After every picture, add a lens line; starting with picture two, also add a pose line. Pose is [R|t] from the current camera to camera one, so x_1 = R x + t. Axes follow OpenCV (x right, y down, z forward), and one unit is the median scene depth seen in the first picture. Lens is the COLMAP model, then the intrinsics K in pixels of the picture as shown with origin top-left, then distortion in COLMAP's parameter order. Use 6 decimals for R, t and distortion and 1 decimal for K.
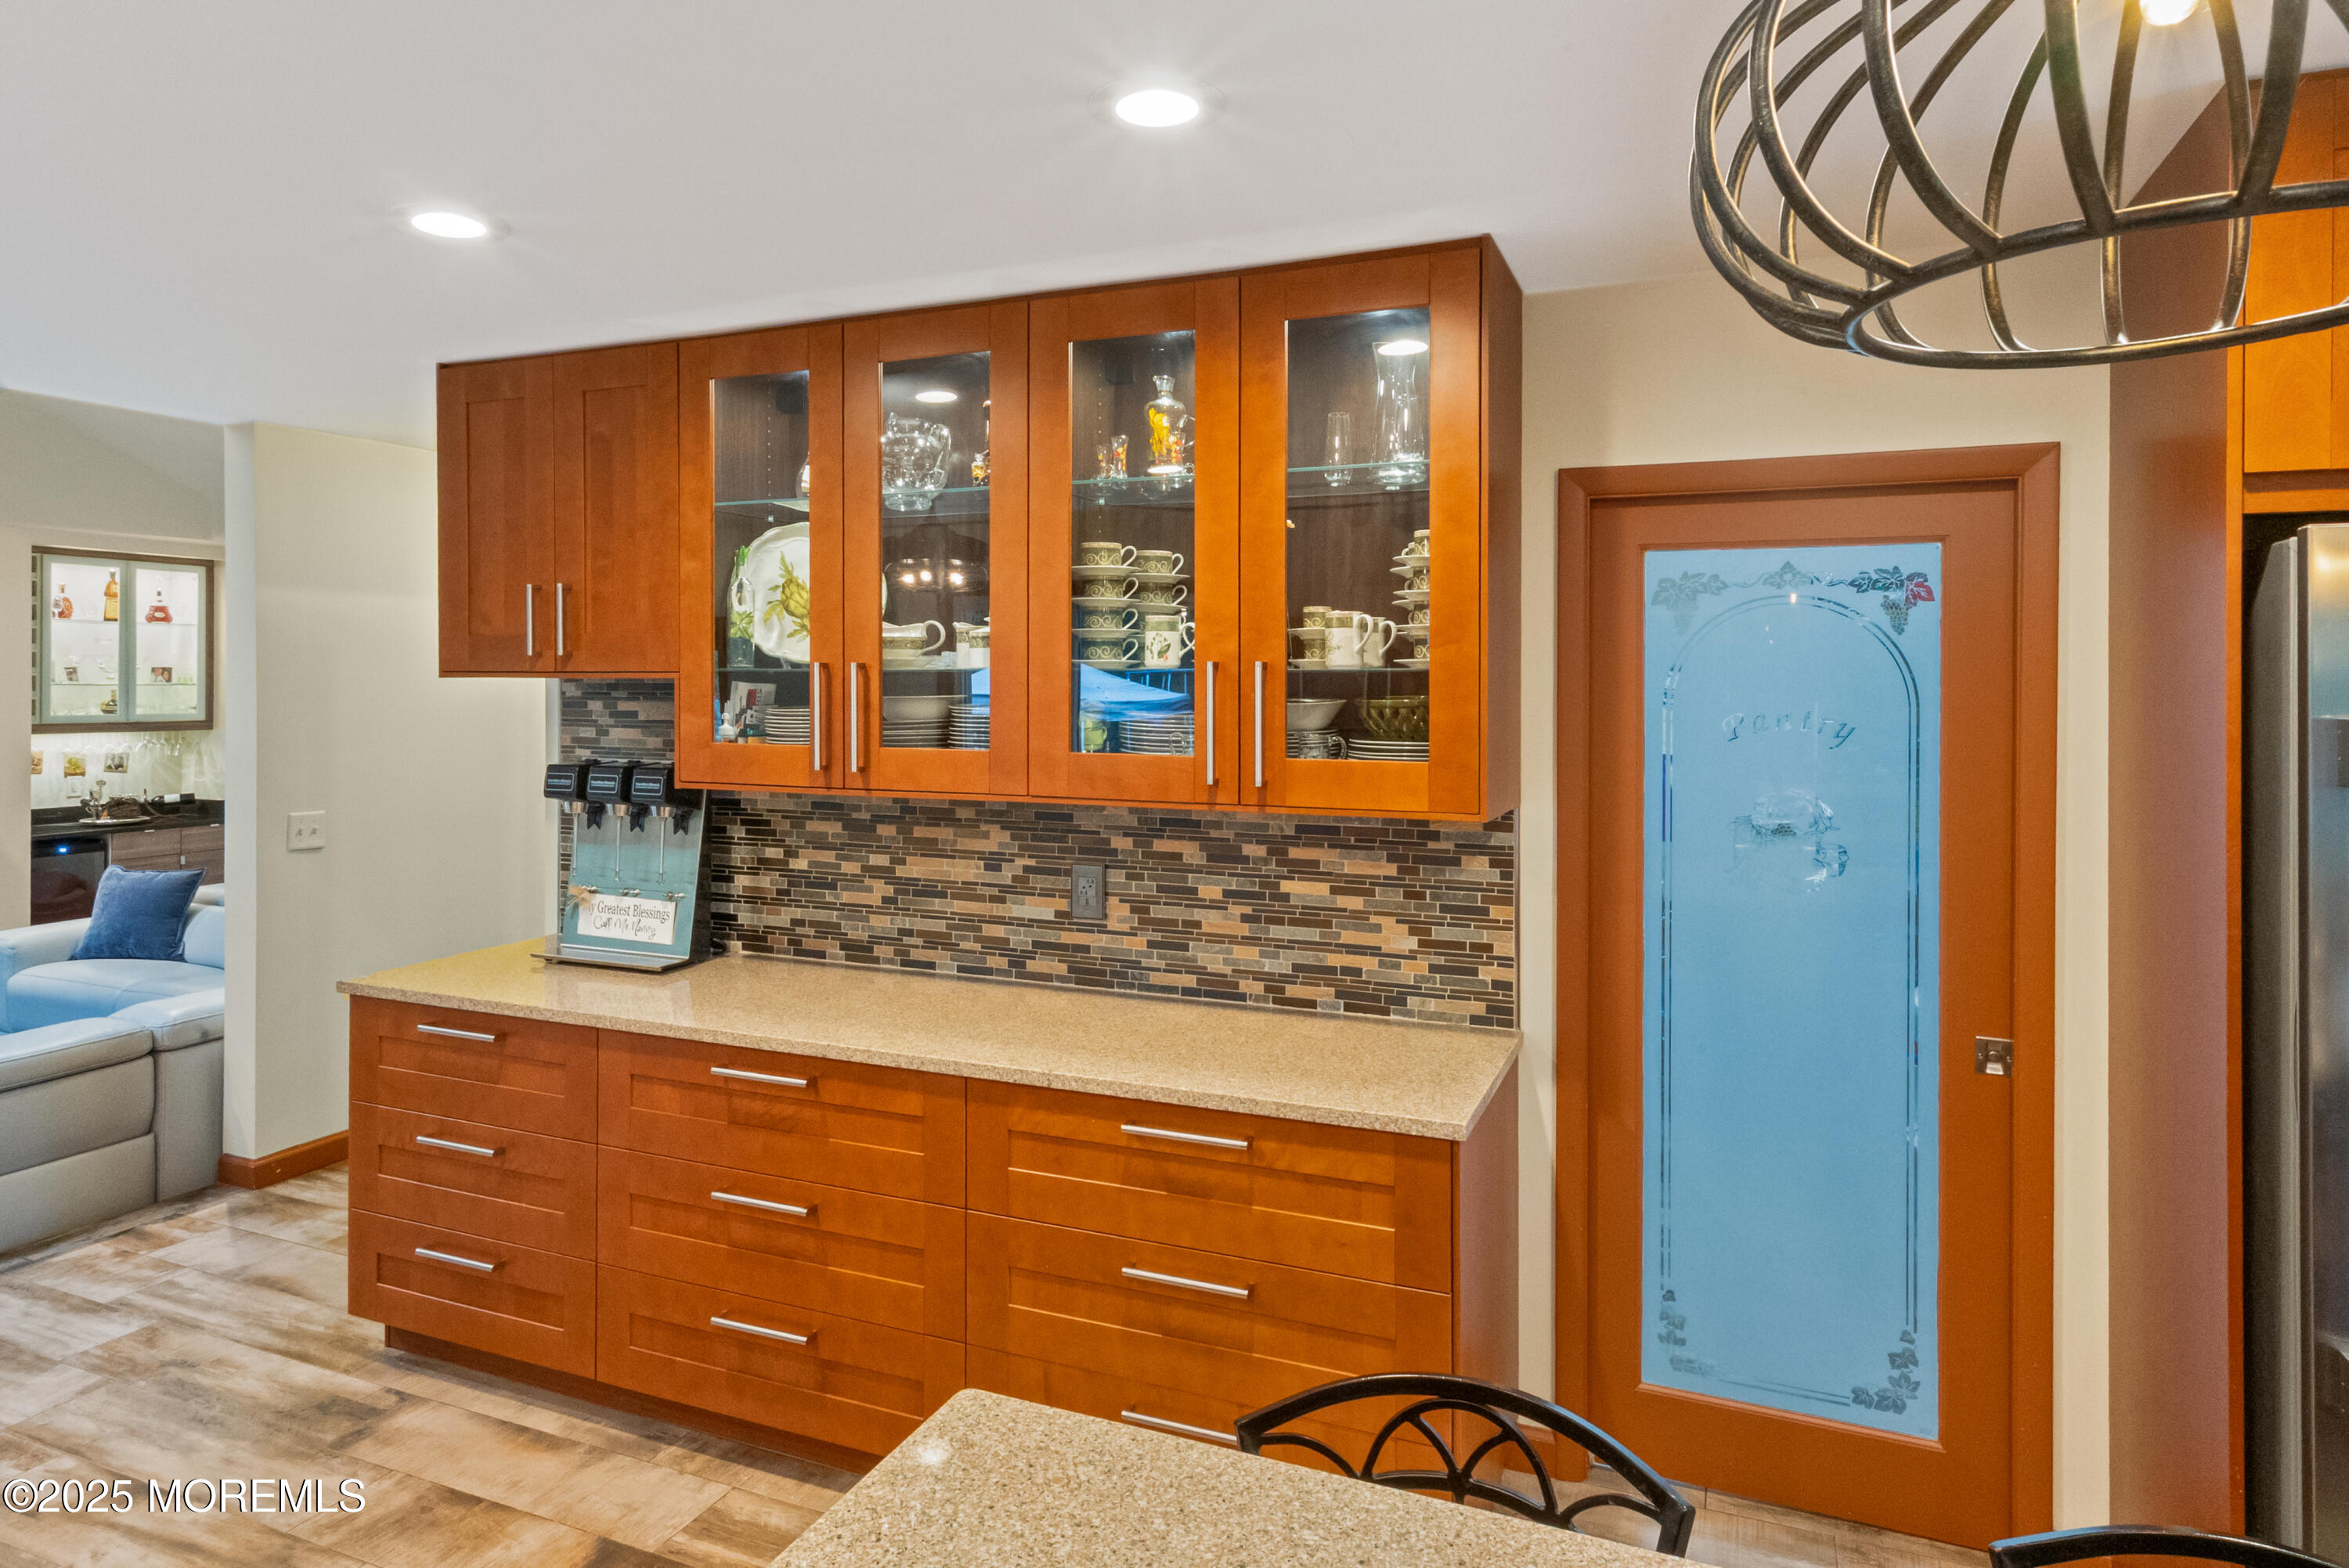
lens RADIAL K [[1368.8, 0, 1200.8], [0, 1368.8, 685.9], [0, 0, 1]] dist [-0.000175, 0.003018]
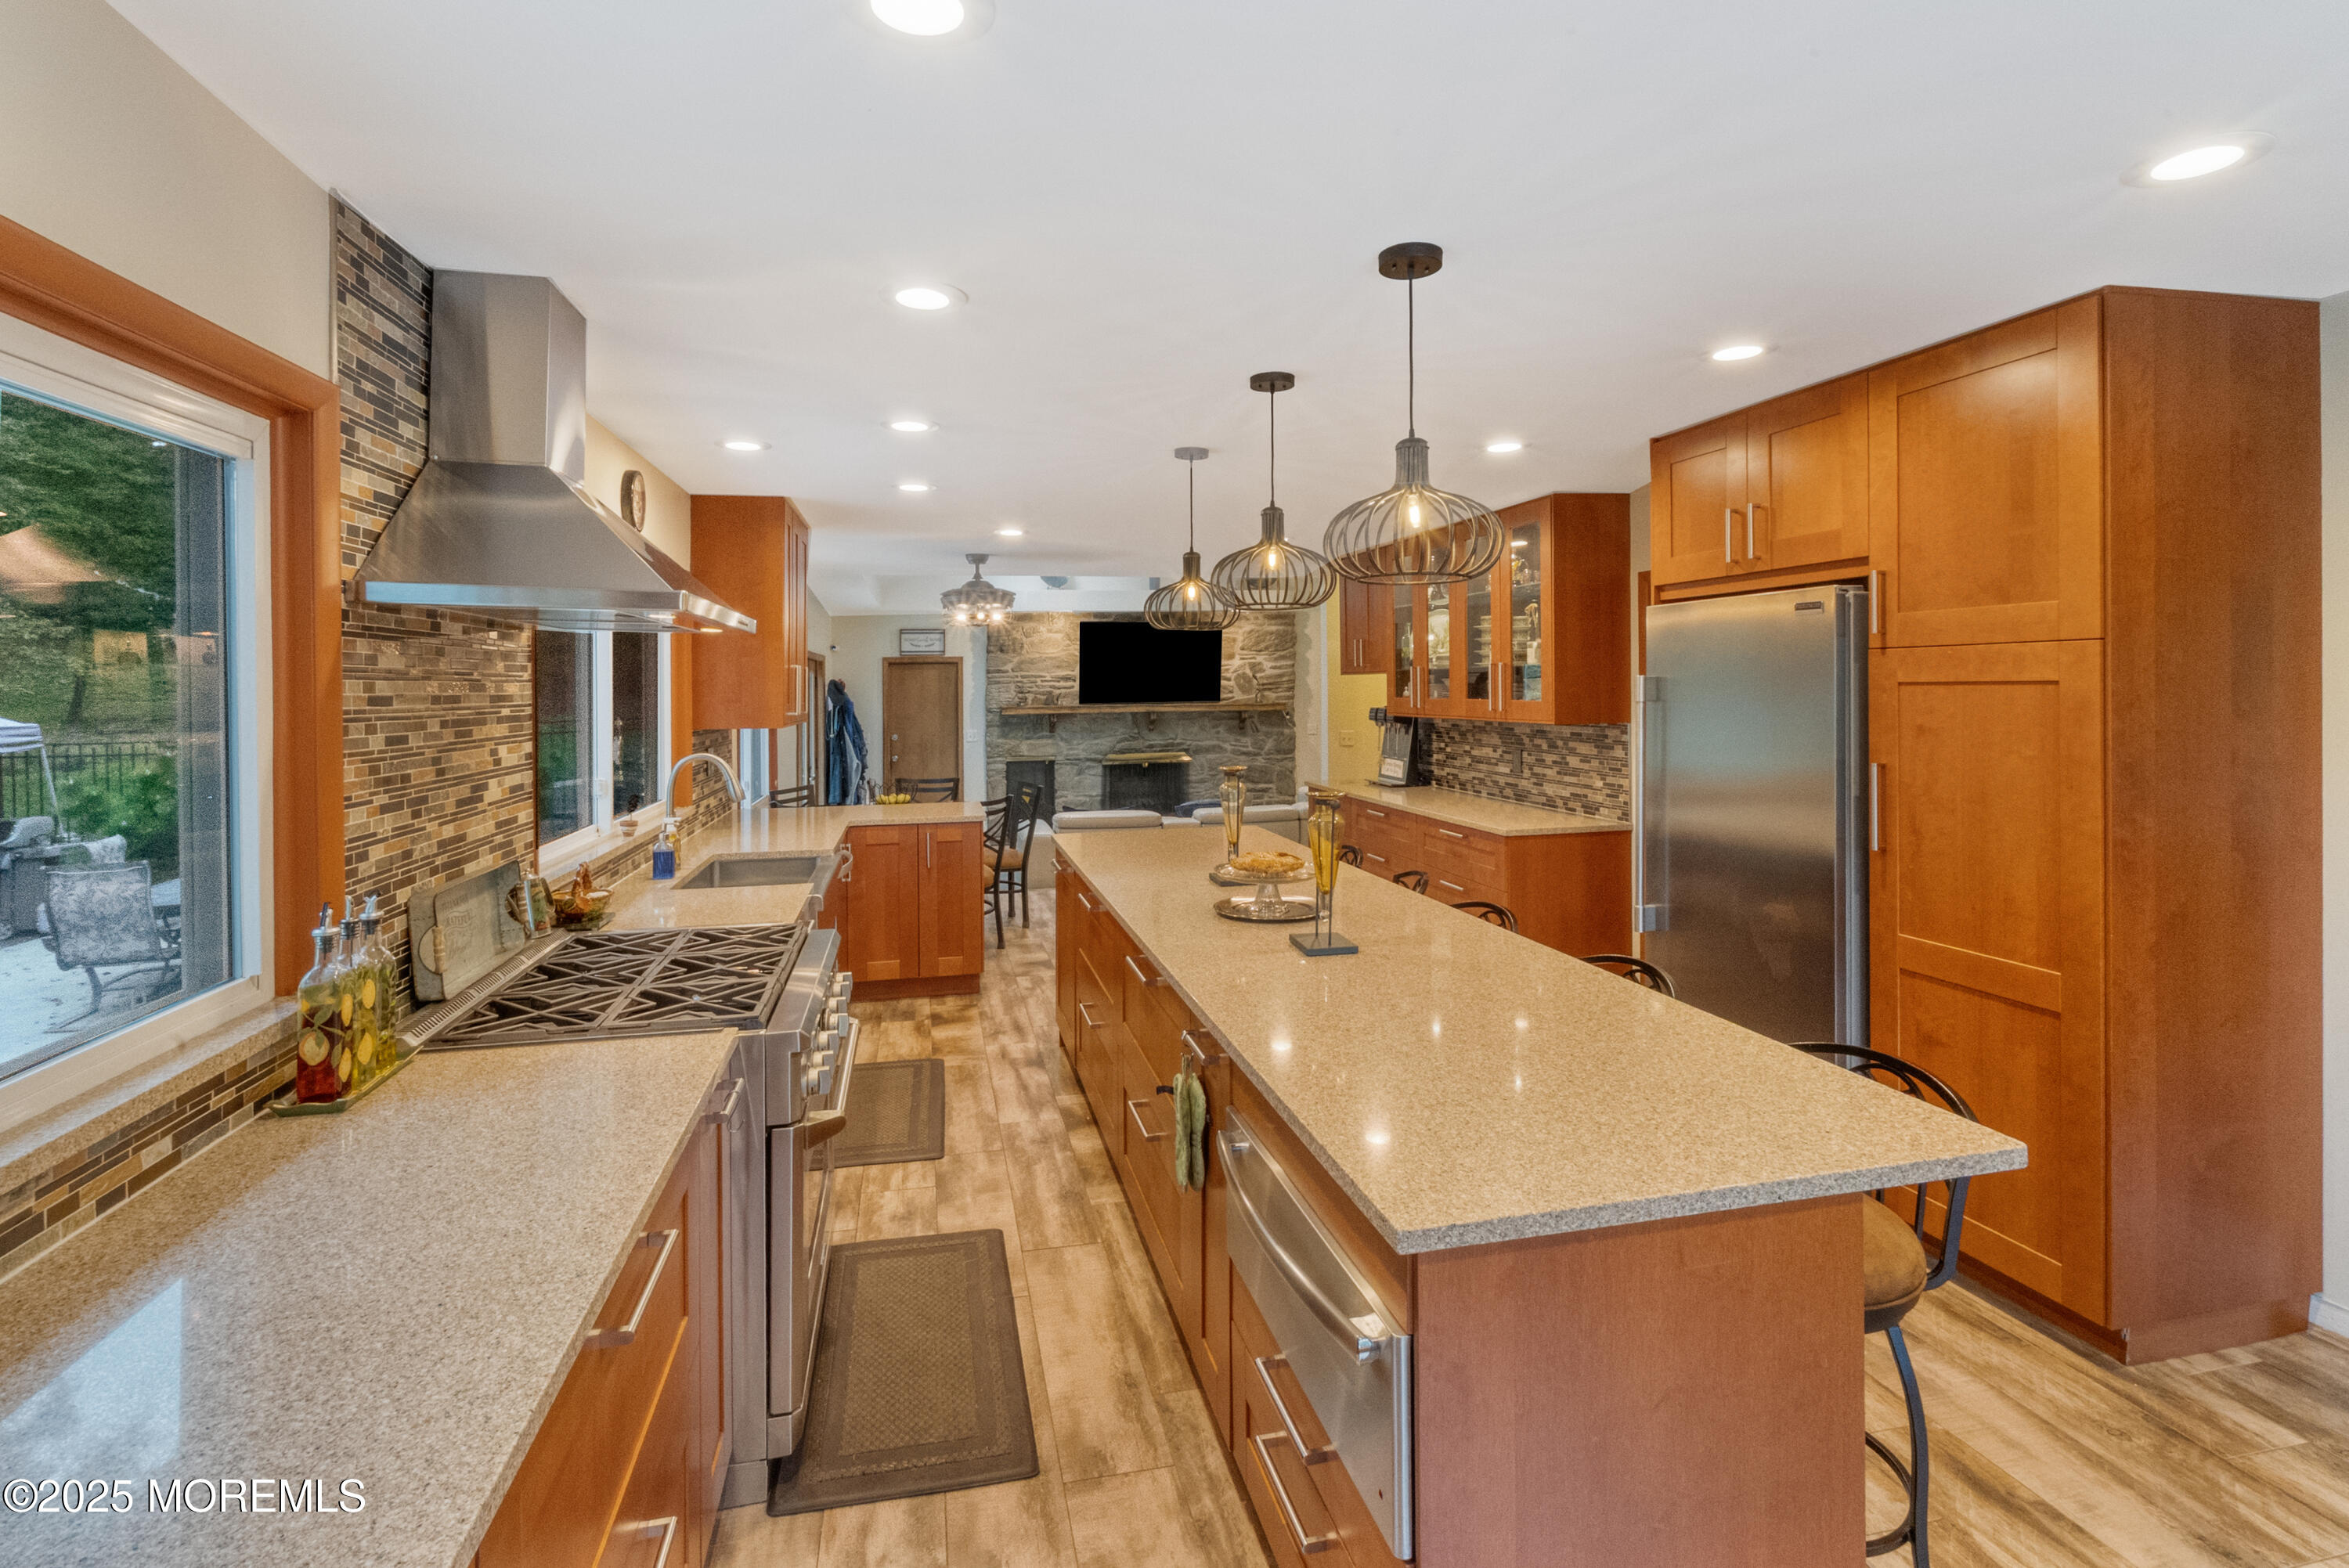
lens RADIAL K [[1107.6, 0, 1176.2], [0, 1107.6, 675.7], [0, 0, 1]] dist [0.001227, 0.000238]
pose [[0.580296, -0.018697, -0.814191, 1.117294], [0.013037, 0.999822, -0.013668, 0.021114], [0.814302, -0.002683, 0.580436, -0.578909]]
